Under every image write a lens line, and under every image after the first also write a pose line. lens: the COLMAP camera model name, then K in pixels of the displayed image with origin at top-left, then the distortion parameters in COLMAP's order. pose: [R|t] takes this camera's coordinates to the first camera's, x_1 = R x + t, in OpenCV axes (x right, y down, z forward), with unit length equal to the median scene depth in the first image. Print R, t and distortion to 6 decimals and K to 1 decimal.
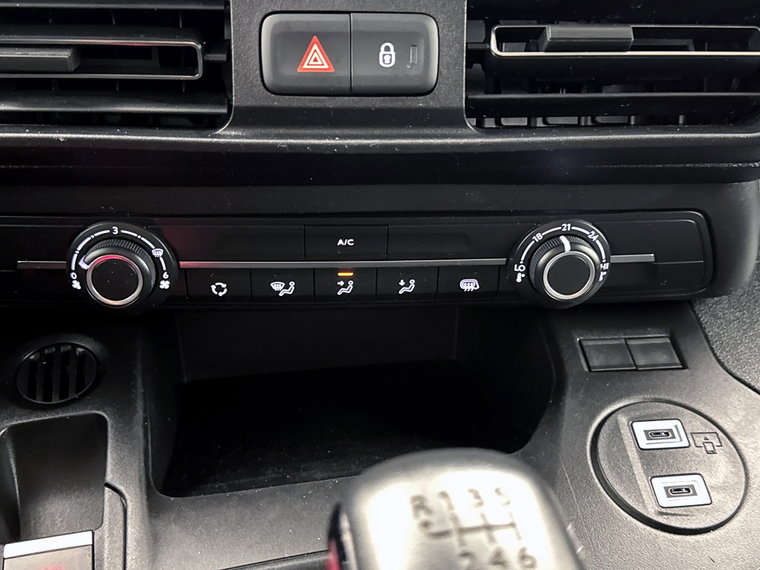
lens RADIAL K [[859.9, 0, 380.0], [0, 859.9, 285.0], [0, 0, 1]] dist [0.158177, -0.380523]
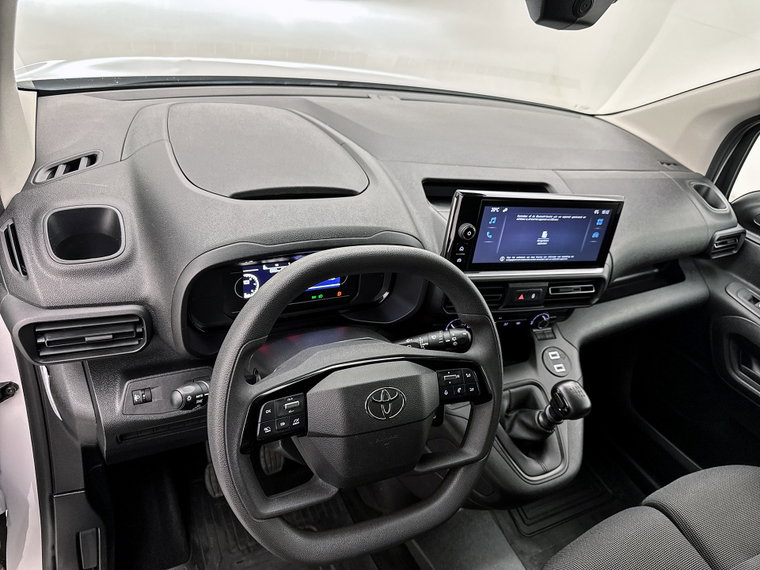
lens RADIAL K [[516.1, 0, 378.5], [0, 516.1, 289.2], [0, 0, 1]] dist [0.005375, 0.001536]
pose [[0.959733, -0.004931, 0.280869, -1.392379], [-0.056398, 0.976106, 0.209850, -0.720316], [-0.275193, -0.217240, 0.936523, -1.283394]]
